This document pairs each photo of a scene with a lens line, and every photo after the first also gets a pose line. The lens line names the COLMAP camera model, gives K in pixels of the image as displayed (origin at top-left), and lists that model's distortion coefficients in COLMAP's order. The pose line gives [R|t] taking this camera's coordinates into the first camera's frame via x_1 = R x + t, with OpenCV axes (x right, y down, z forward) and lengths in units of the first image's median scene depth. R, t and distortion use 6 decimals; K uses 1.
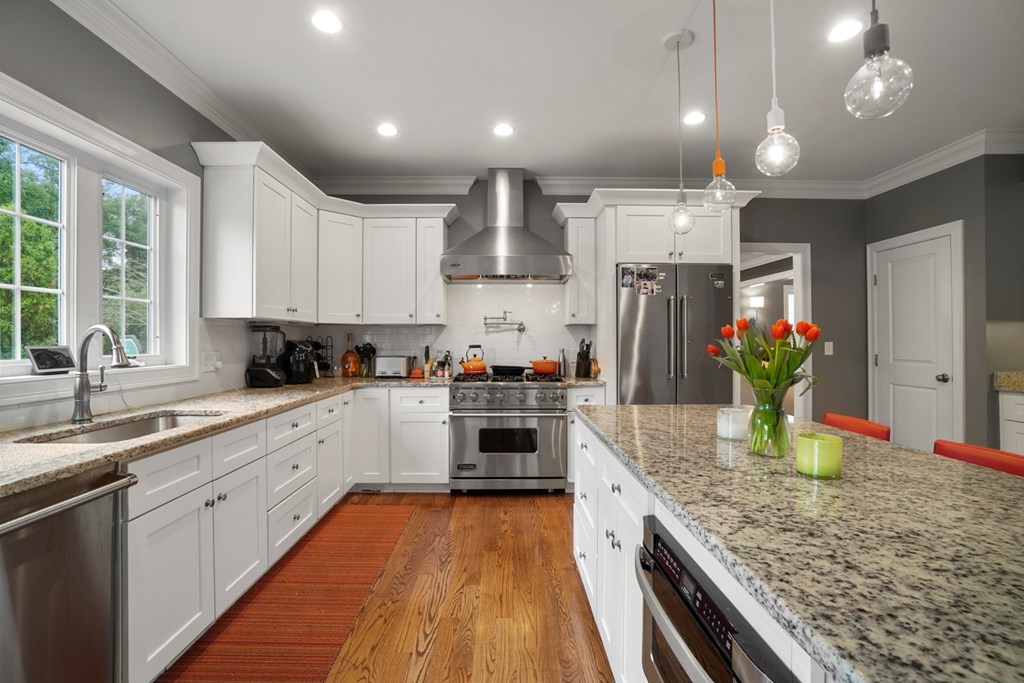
lens RADIAL K [[456.2, 0, 512.0], [0, 456.2, 341.5], [0, 0, 1]] dist [-0.052779, 0.000109]
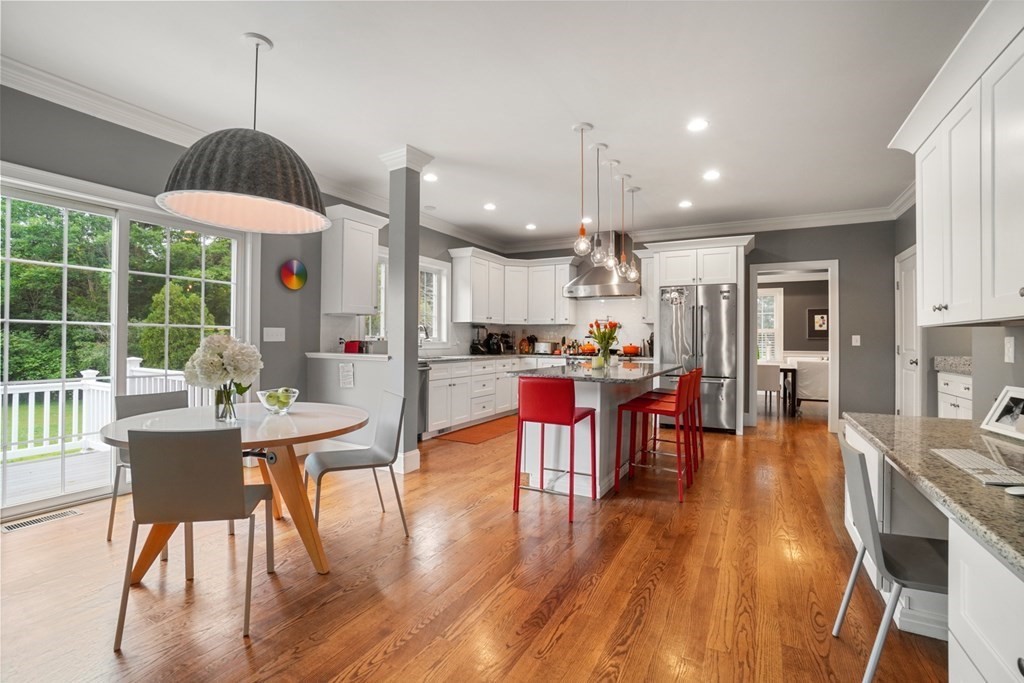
lens RADIAL K [[456.2, 0, 512.0], [0, 456.2, 341.5], [0, 0, 1]] dist [-0.052779, 0.000109]
pose [[0.874270, 0.009035, -0.485355, 0.565853], [-0.008570, 0.999958, 0.003177, 0.028325], [0.485364, 0.001382, 0.874311, -0.719815]]
